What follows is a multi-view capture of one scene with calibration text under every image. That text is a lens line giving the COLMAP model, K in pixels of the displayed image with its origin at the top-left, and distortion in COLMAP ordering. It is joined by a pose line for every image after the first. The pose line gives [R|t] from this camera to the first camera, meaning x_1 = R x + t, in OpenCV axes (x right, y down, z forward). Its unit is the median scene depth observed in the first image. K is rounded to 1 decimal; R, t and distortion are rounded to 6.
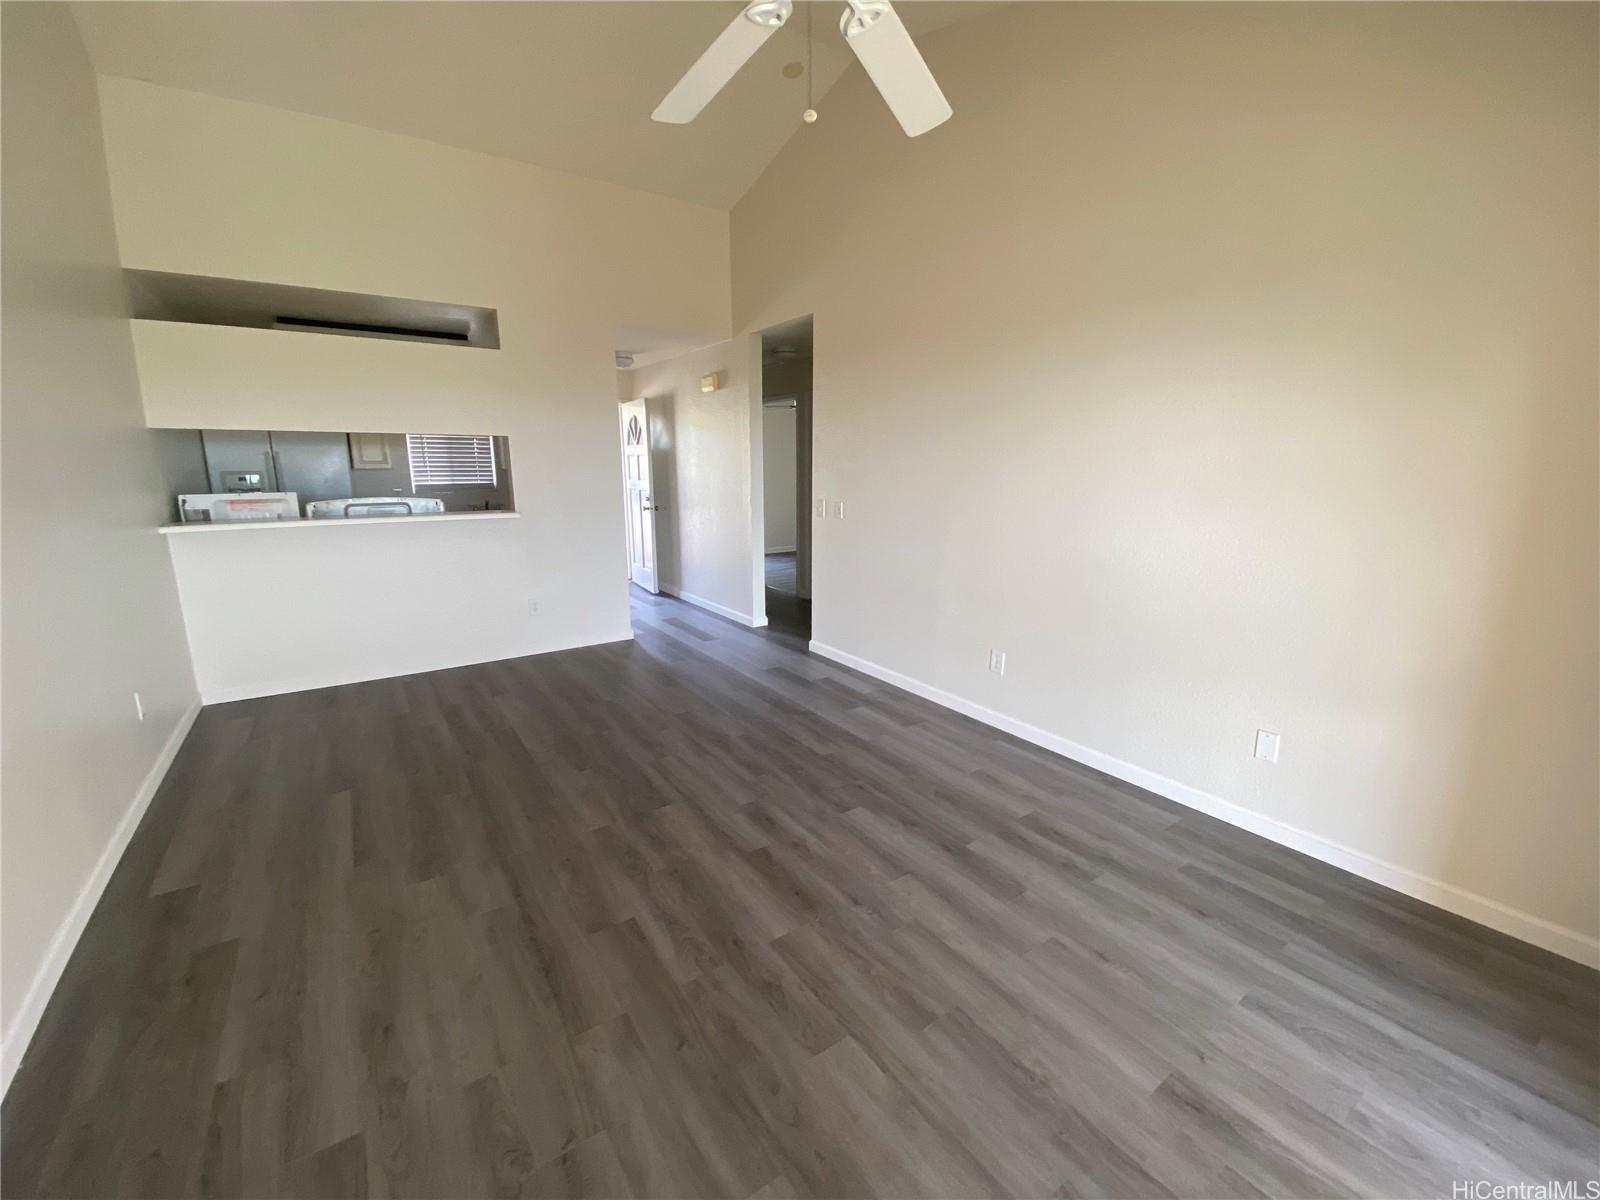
lens RADIAL K [[648.3, 0, 804.4], [0, 648.3, 602.3], [0, 0, 1]] dist [0.037879, -0.028682]
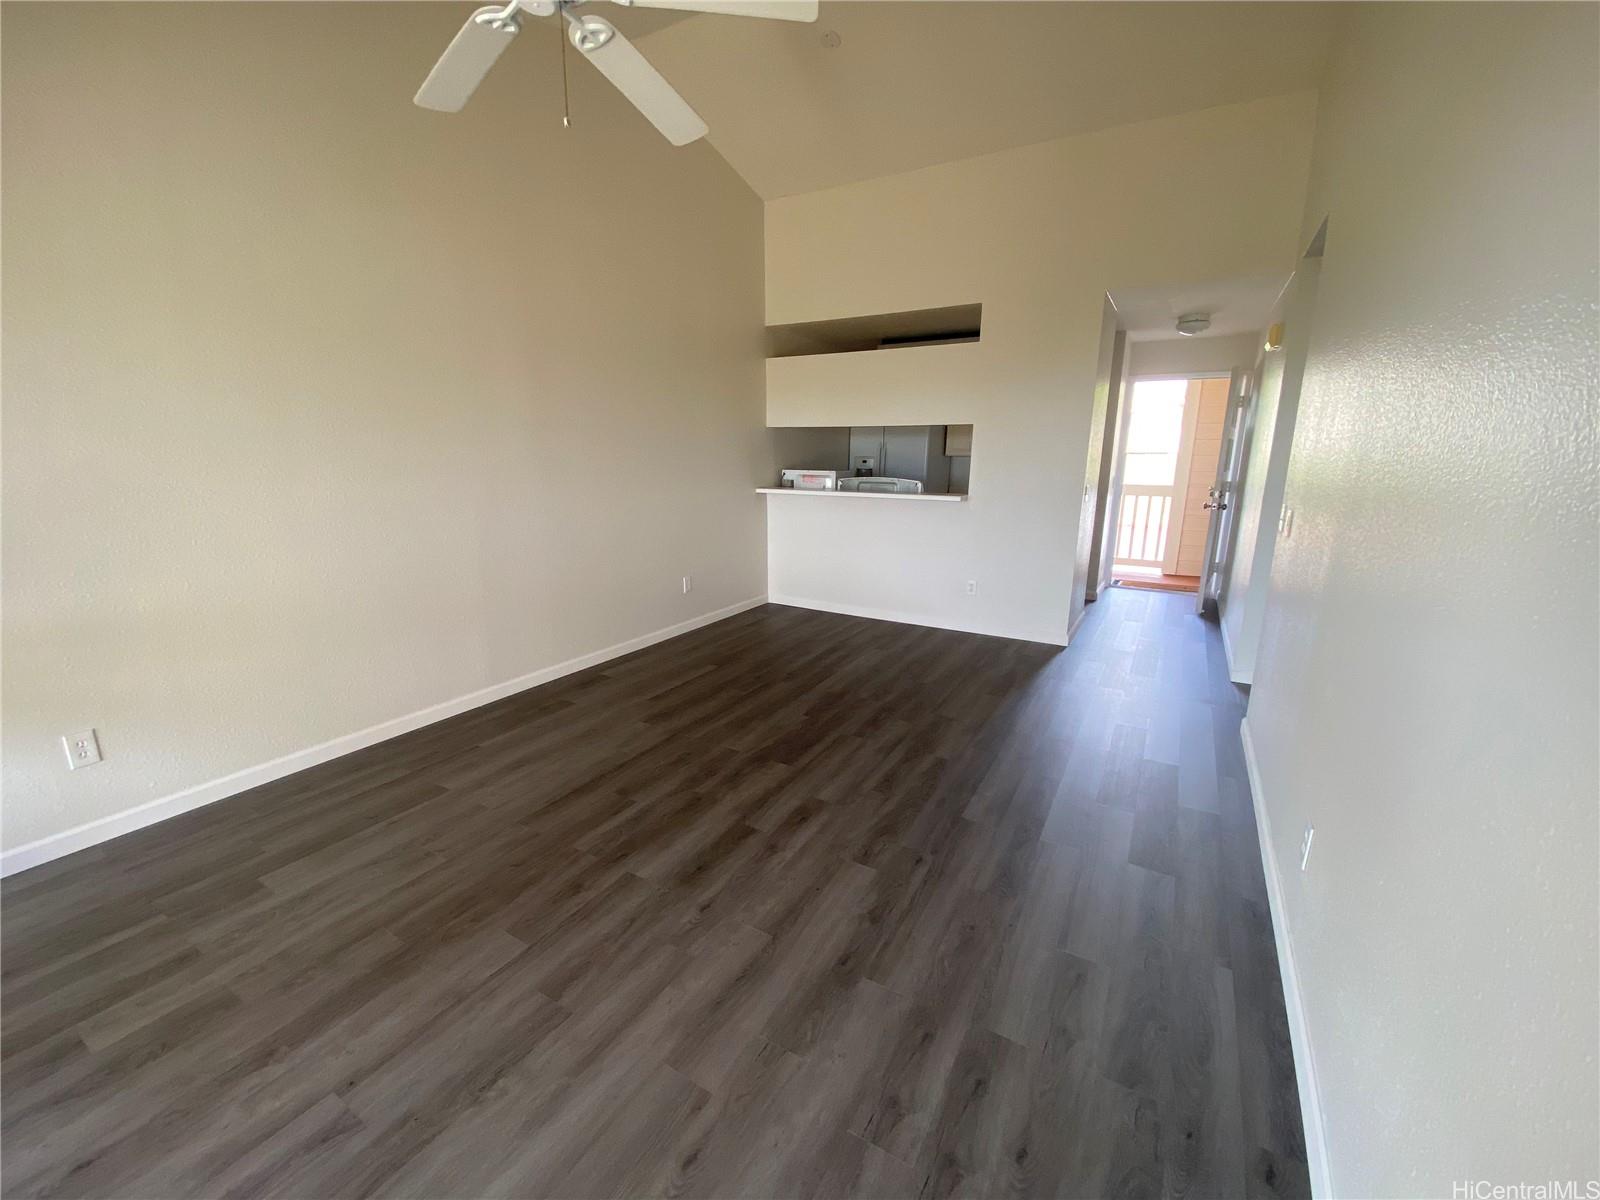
lens RADIAL K [[648.3, 0, 804.4], [0, 648.3, 602.3], [0, 0, 1]] dist [0.037879, -0.028682]
pose [[0.410177, 0.209433, -0.887633, 0.734691], [-0.194049, 0.971031, 0.139440, -0.112336], [0.891123, 0.115049, 0.438935, 0.542533]]
